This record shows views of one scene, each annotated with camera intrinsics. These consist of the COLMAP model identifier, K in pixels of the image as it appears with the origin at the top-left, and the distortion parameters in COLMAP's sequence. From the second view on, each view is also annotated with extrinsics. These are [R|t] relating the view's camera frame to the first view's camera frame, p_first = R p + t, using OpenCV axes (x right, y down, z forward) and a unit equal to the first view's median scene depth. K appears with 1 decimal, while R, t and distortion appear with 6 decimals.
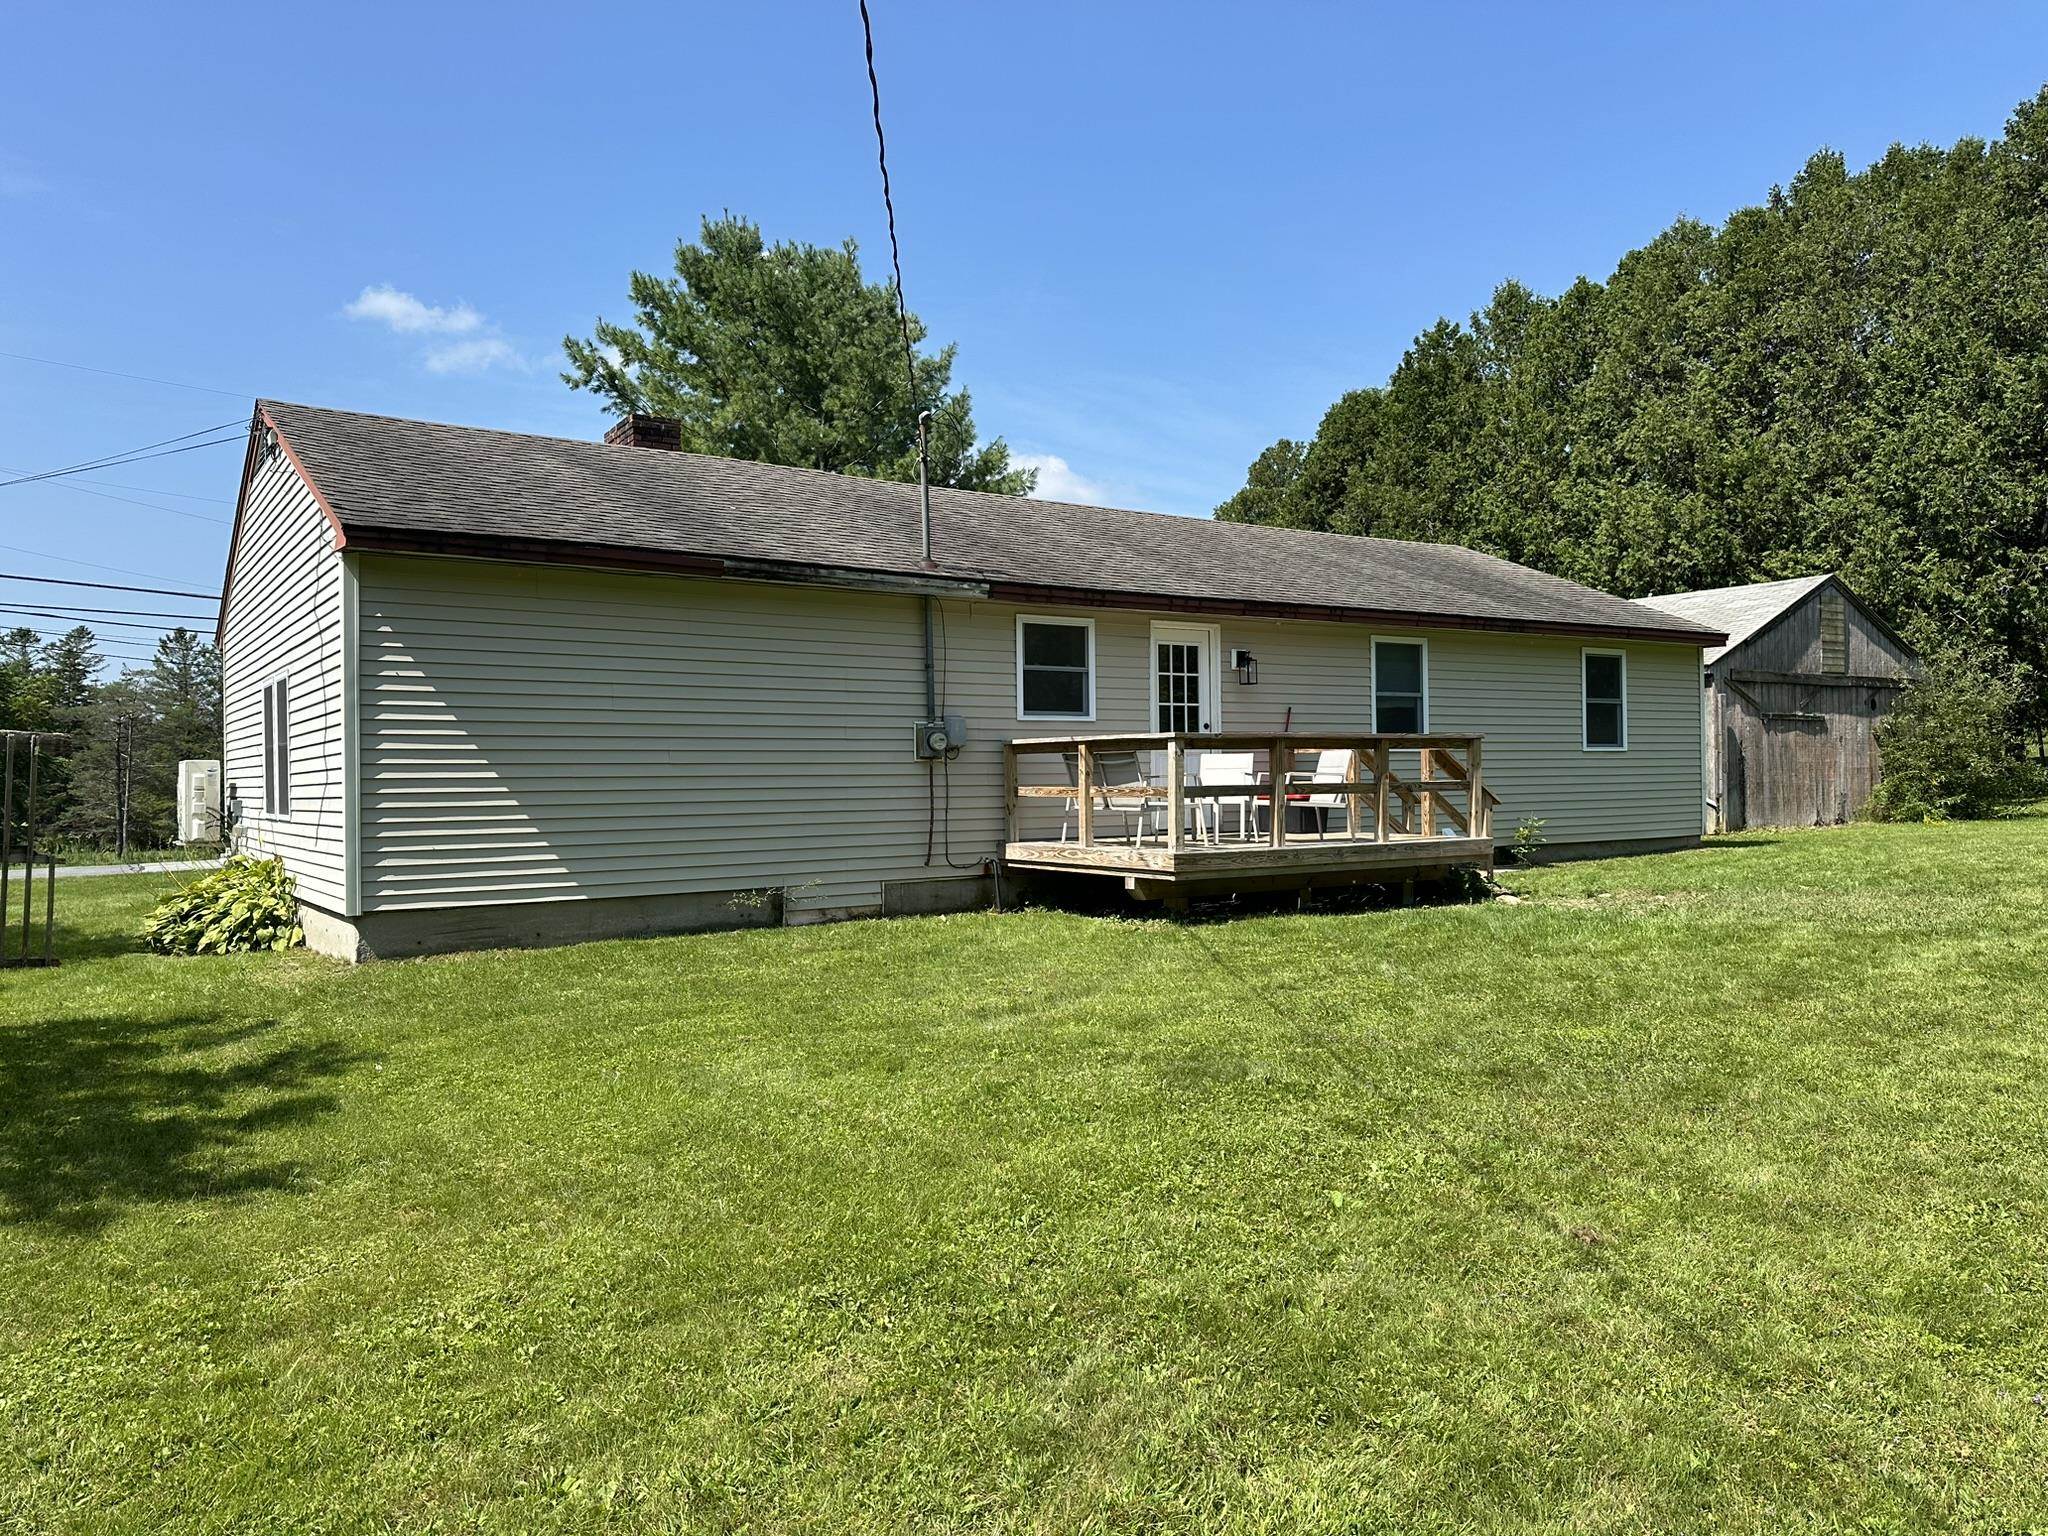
lens RADIAL K [[1459.3, 0, 1025.5], [0, 1459.3, 766.9], [0, 0, 1]] dist [0.000518, 0.001209]
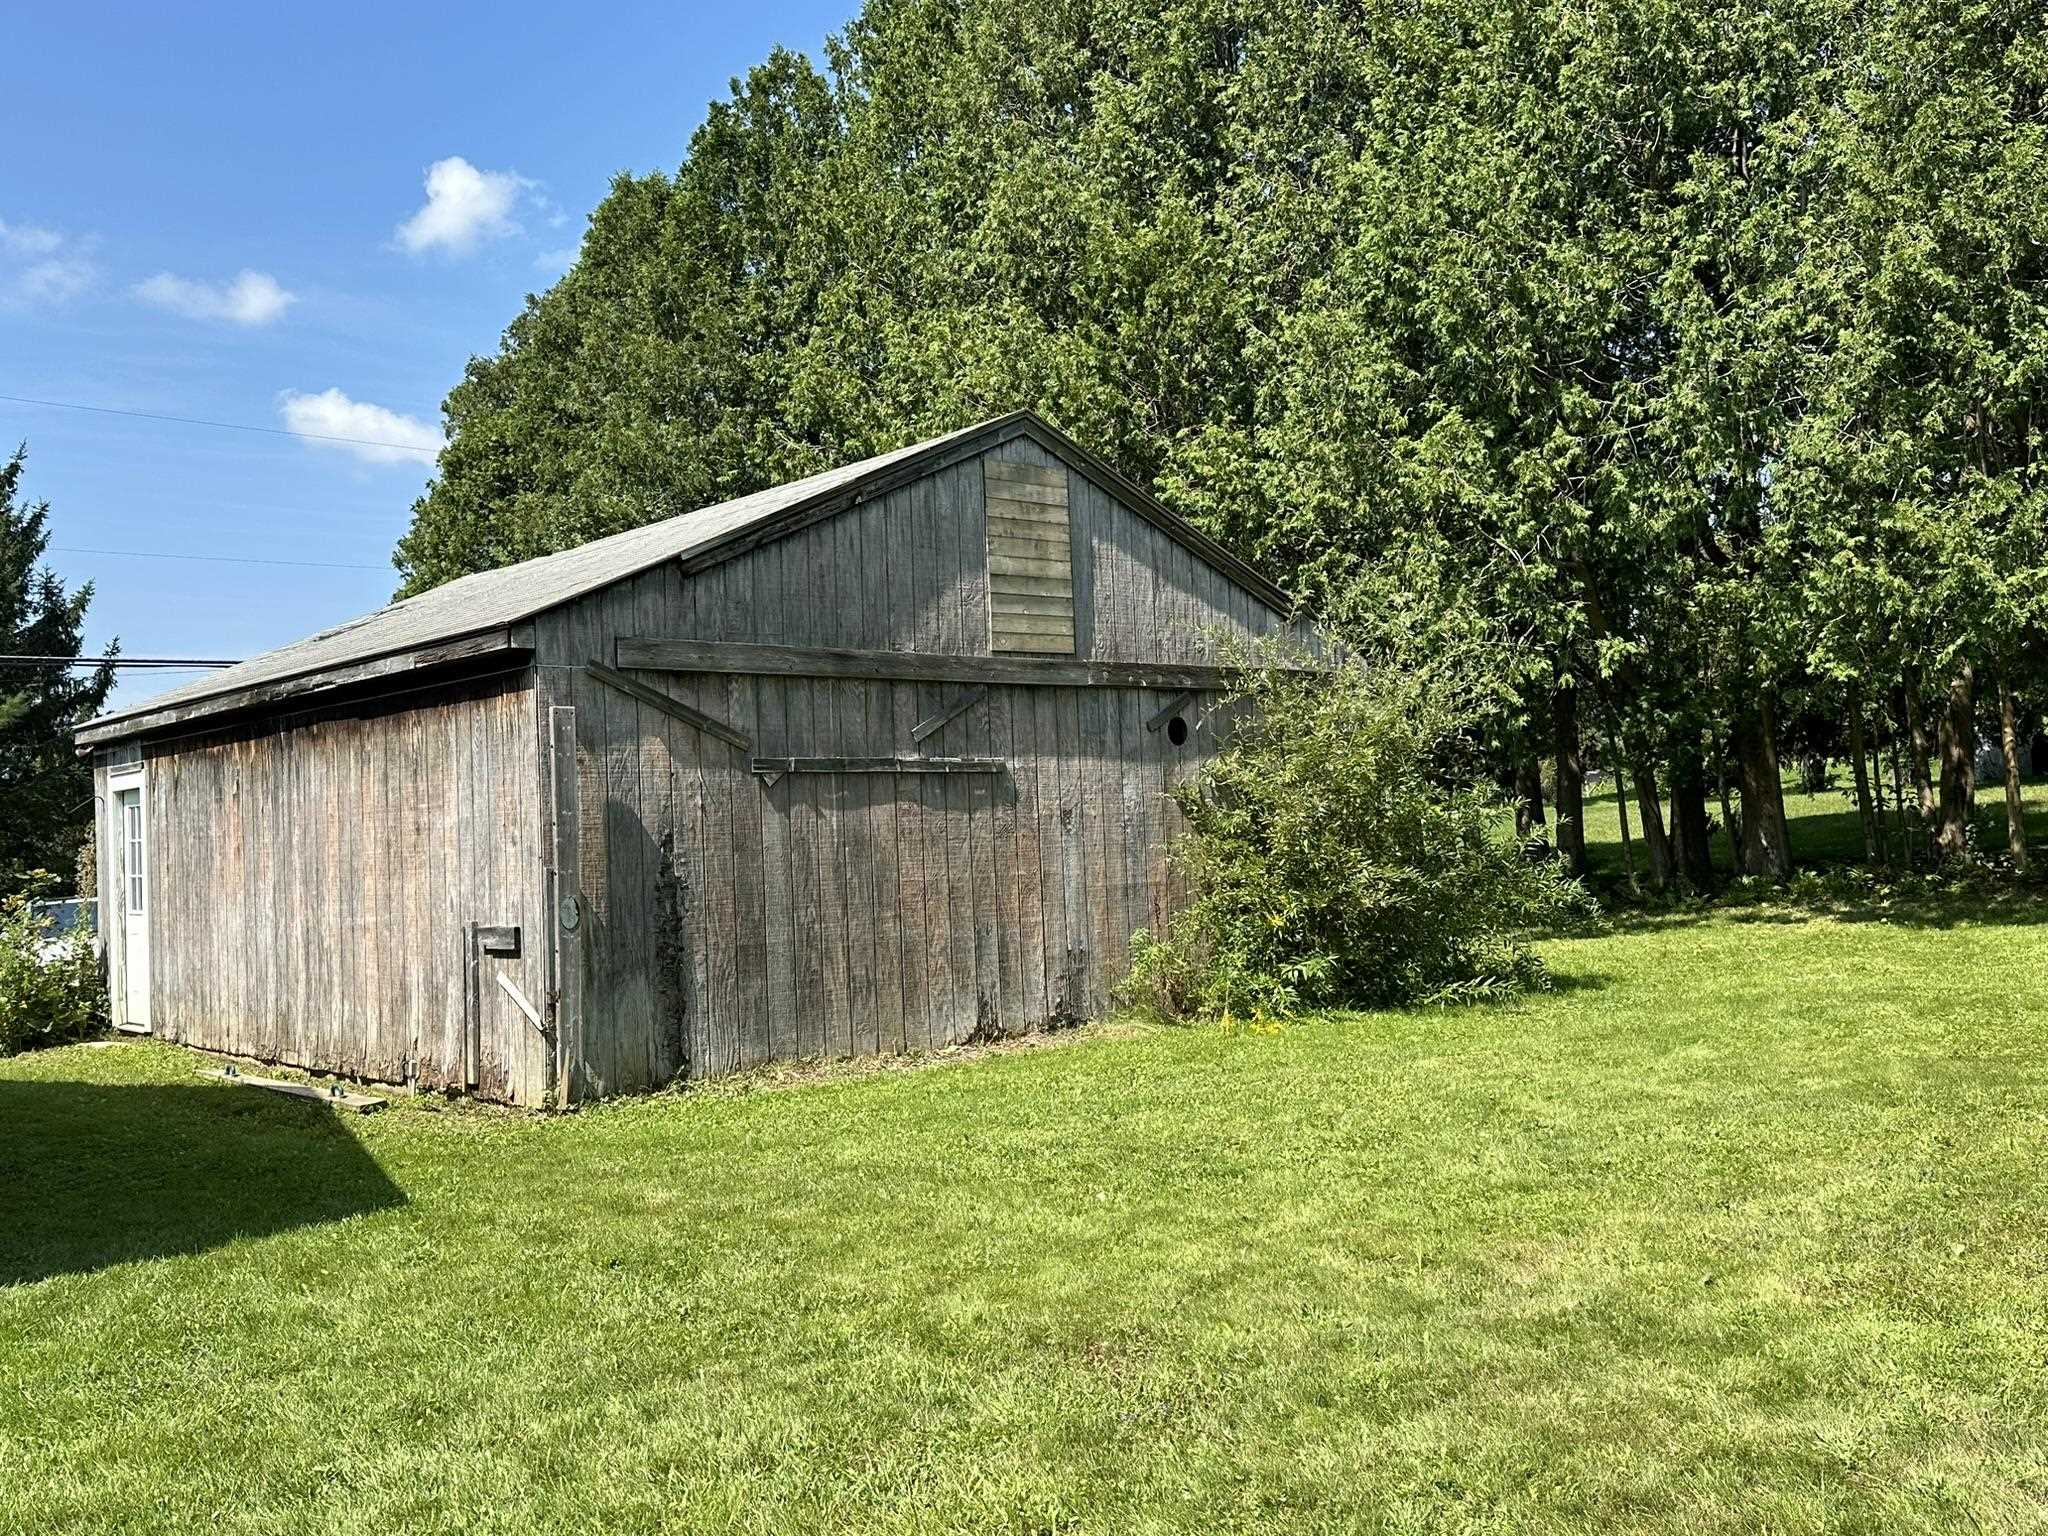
lens RADIAL K [[1837.3, 0, 1022.6], [0, 1837.3, 769.6], [0, 0, 1]] dist [0.081179, -0.002354]
pose [[0.992843, -0.016878, 0.118232, 0.487334], [0.020284, 0.999412, -0.027662, -0.018484], [-0.117695, 0.029862, 0.992601, 0.495393]]
